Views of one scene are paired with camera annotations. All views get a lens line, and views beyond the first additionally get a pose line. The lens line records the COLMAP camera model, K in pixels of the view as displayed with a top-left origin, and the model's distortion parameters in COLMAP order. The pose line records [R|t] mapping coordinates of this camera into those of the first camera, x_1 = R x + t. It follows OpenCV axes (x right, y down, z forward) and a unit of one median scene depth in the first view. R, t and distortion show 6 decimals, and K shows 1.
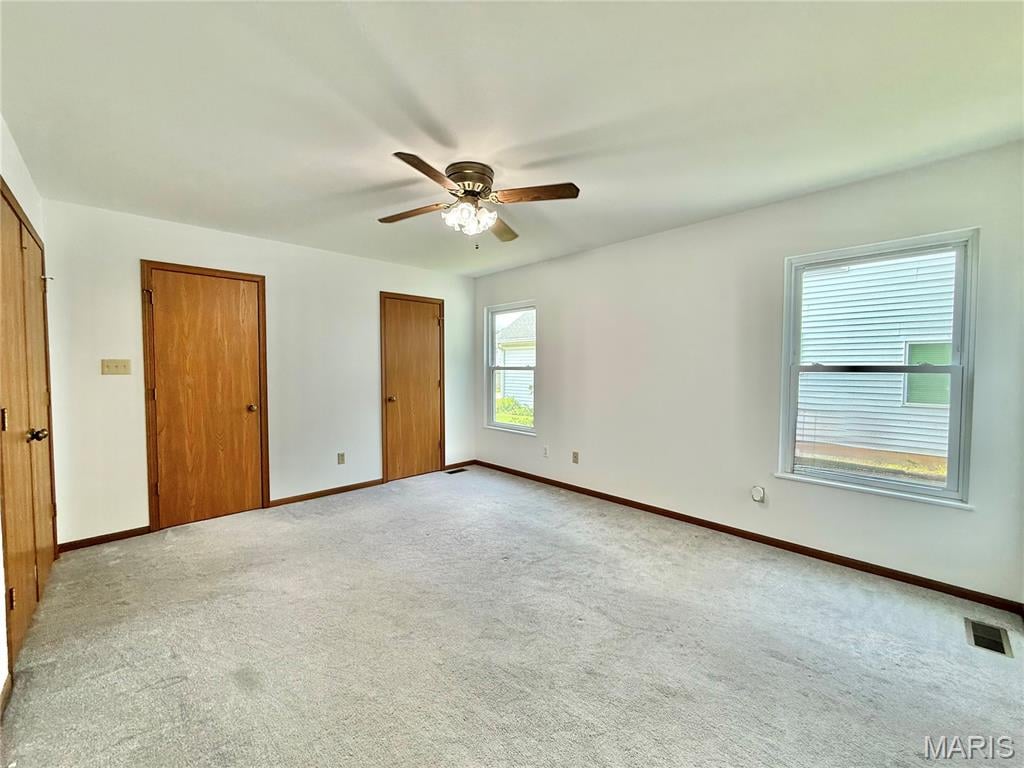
lens RADIAL K [[410.2, 0, 510.2], [0, 410.2, 381.1], [0, 0, 1]] dist [0.002334, 0.000144]
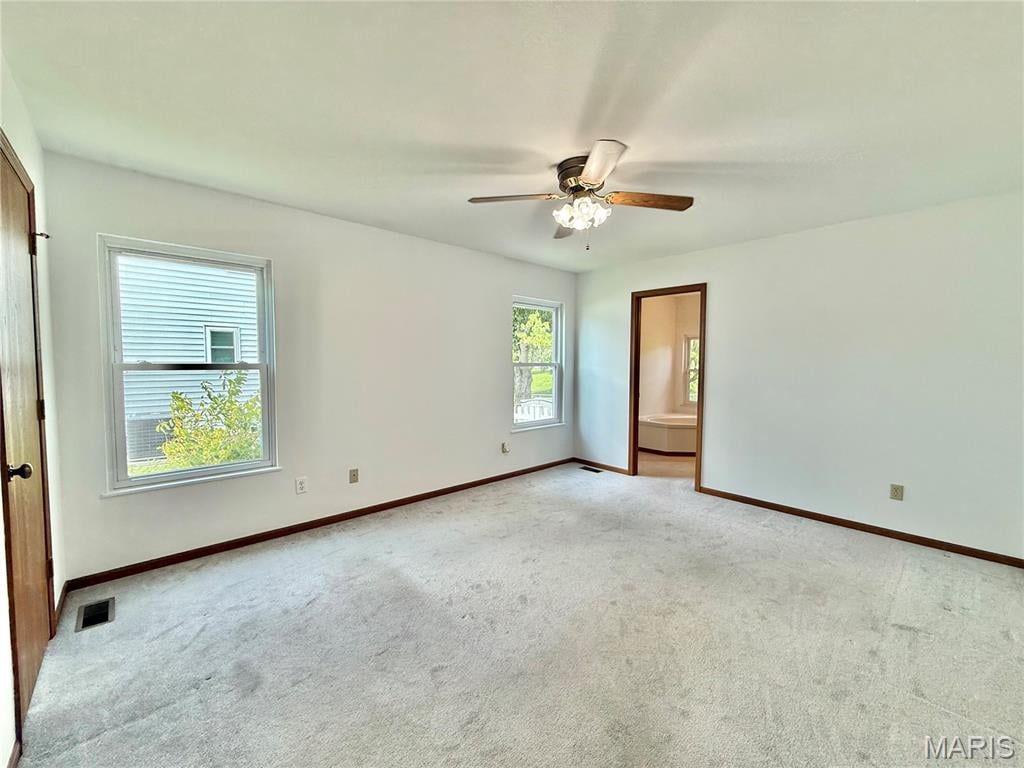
lens RADIAL K [[408.6, 0, 509.1], [0, 408.6, 383.7], [0, 0, 1]] dist [-0.001144, 0.000137]
pose [[0.027812, -0.051373, 0.998292, -0.562604], [0.039906, 0.997939, 0.050243, -0.020016], [-0.998816, 0.038440, 0.029805, 0.599032]]
